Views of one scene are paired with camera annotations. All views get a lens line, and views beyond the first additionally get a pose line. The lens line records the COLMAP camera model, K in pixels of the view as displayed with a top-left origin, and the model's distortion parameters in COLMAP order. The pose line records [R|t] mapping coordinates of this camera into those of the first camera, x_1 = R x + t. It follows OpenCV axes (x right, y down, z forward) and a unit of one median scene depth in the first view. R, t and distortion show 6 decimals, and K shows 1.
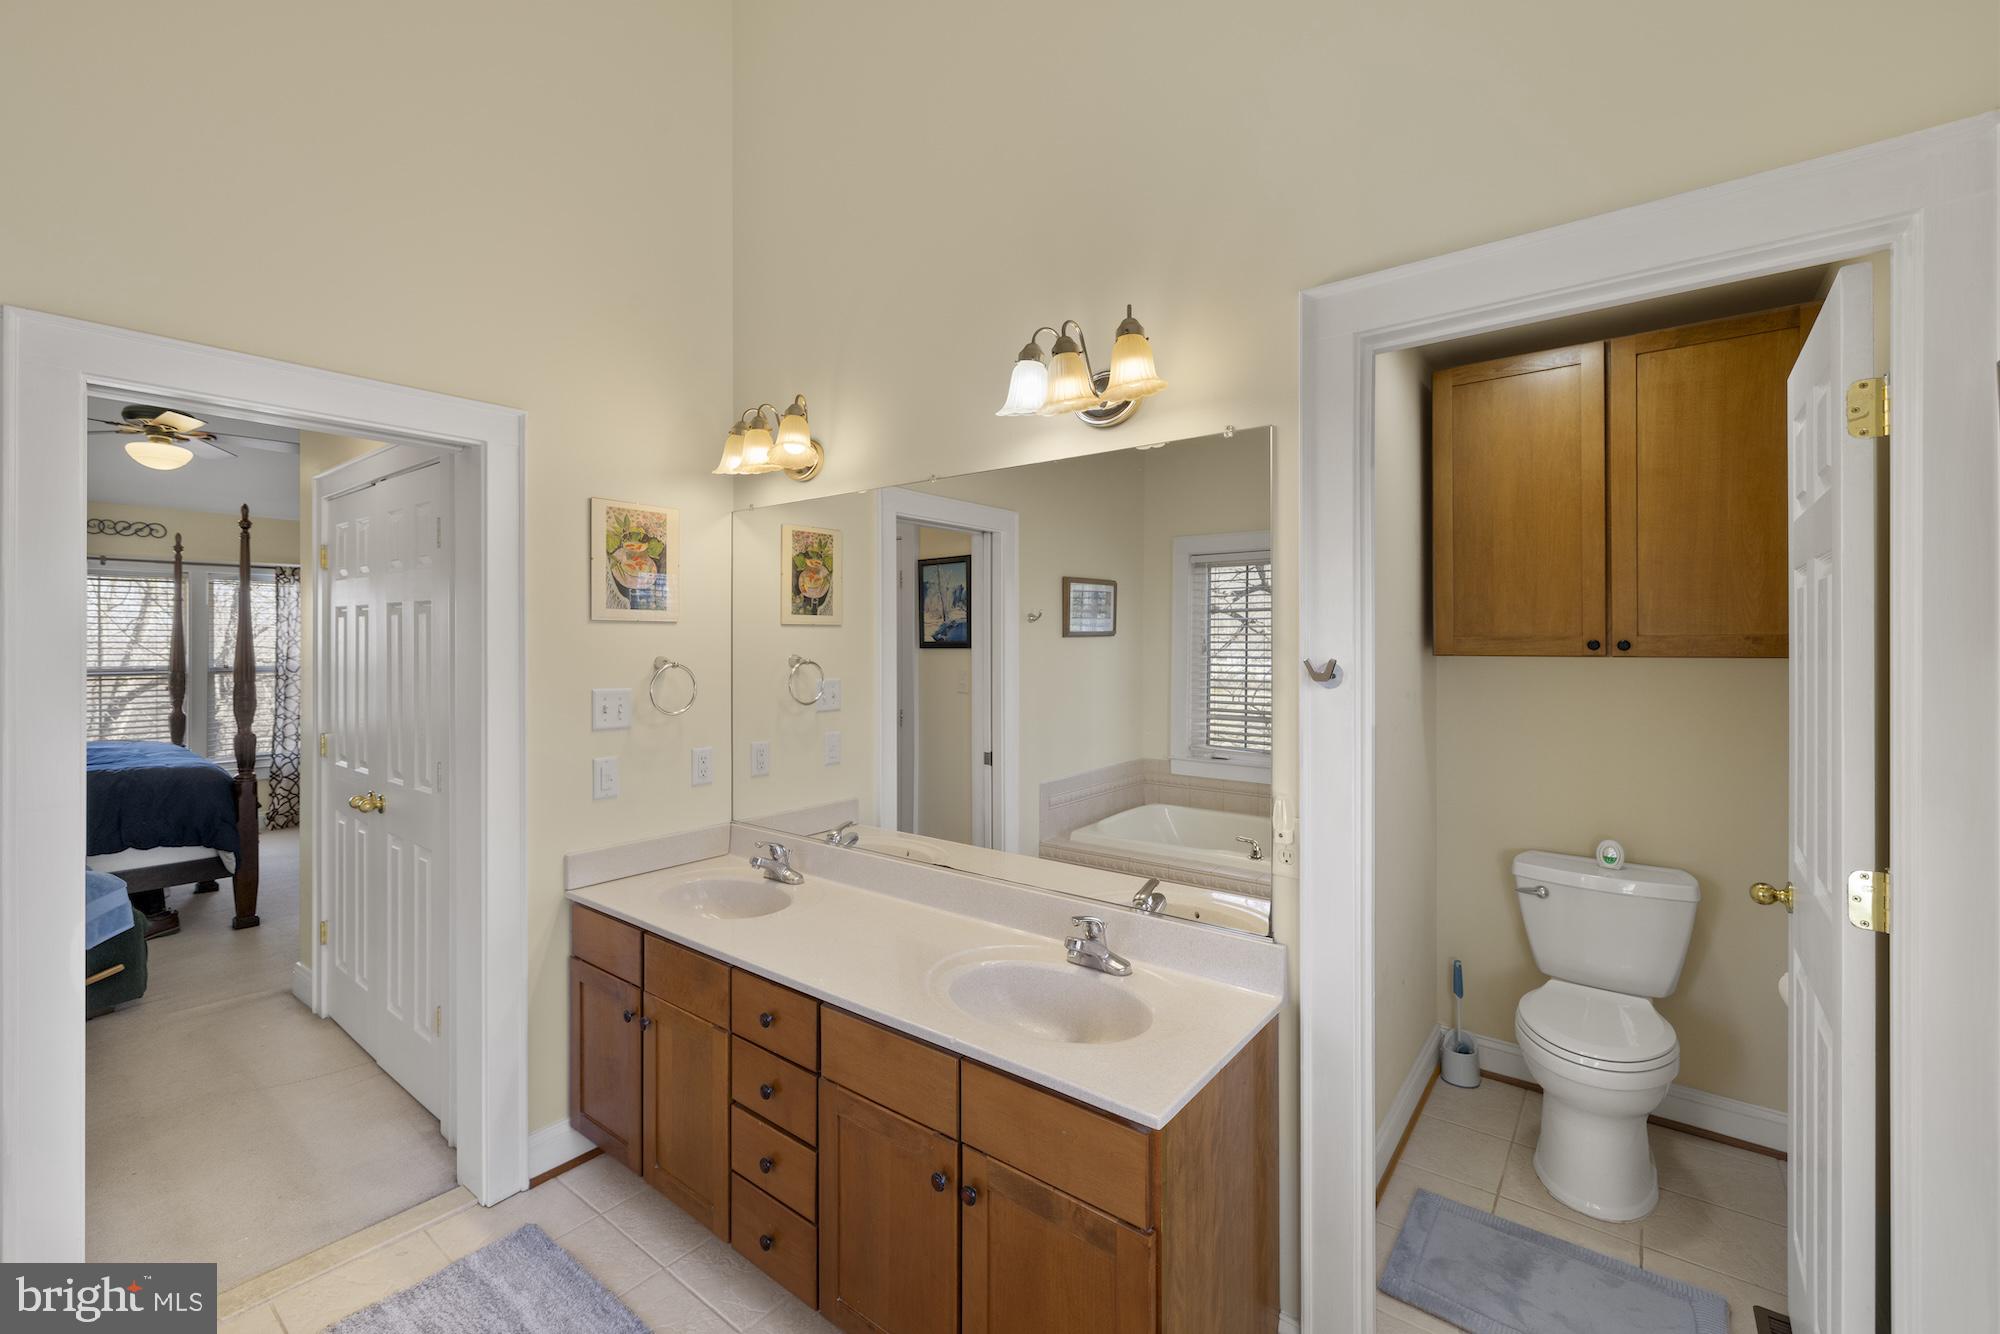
lens RADIAL K [[848.3, 0, 980.0], [0, 848.3, 642.4], [0, 0, 1]] dist [0.003024, 0.000564]
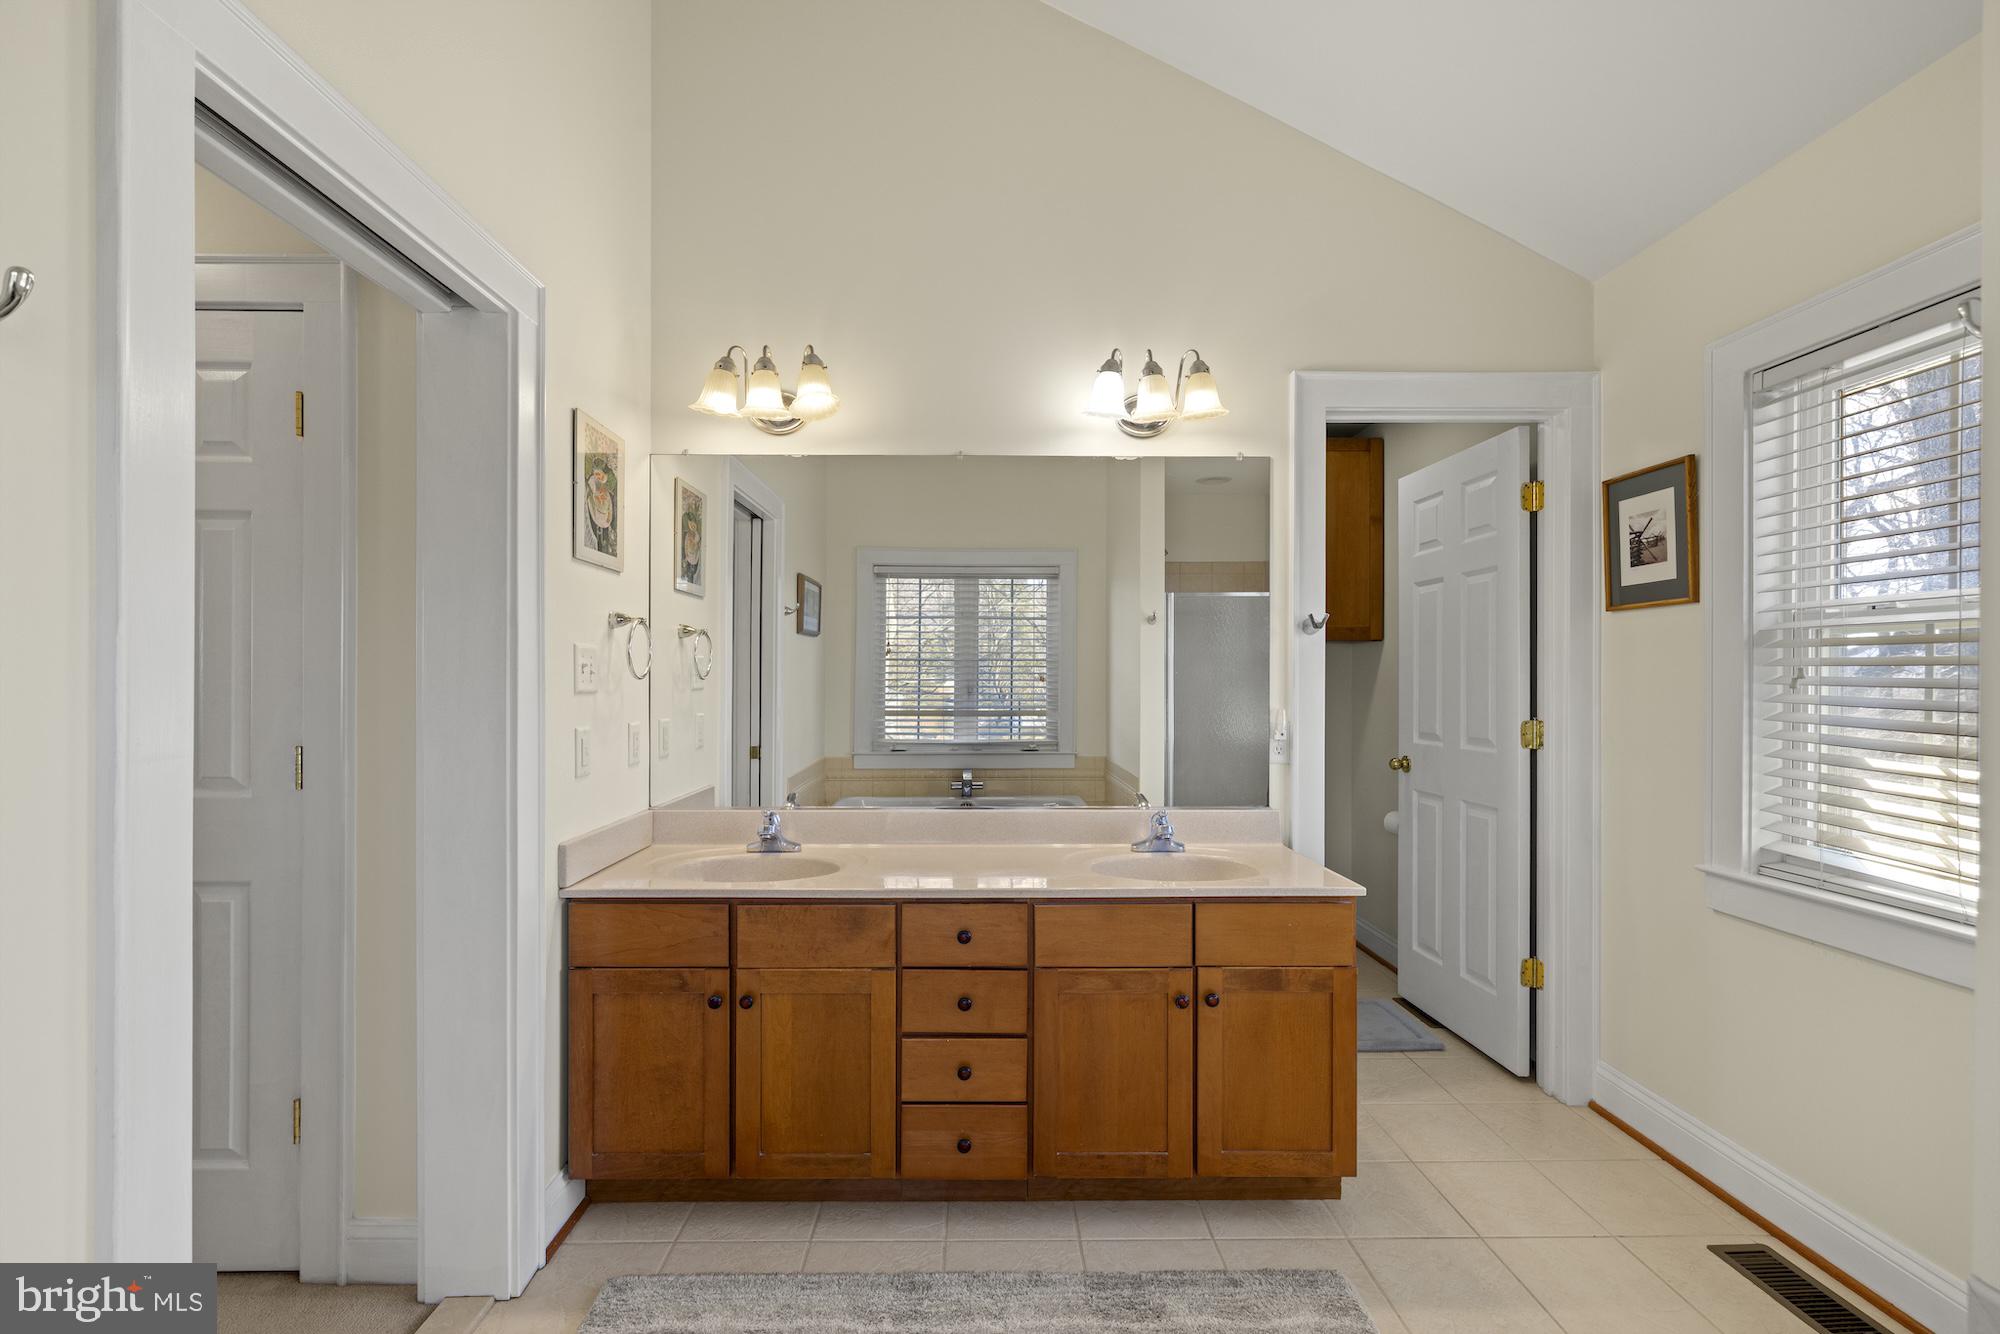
lens RADIAL K [[848.3, 0, 1003.8], [0, 848.3, 673.9], [0, 0, 1]] dist [0.003024, 0.000564]
pose [[0.775570, 0.004595, 0.631245, -0.832118], [-0.001443, 0.999984, -0.005505, 0.113659], [-0.631260, 0.003359, 0.775564, 0.134074]]
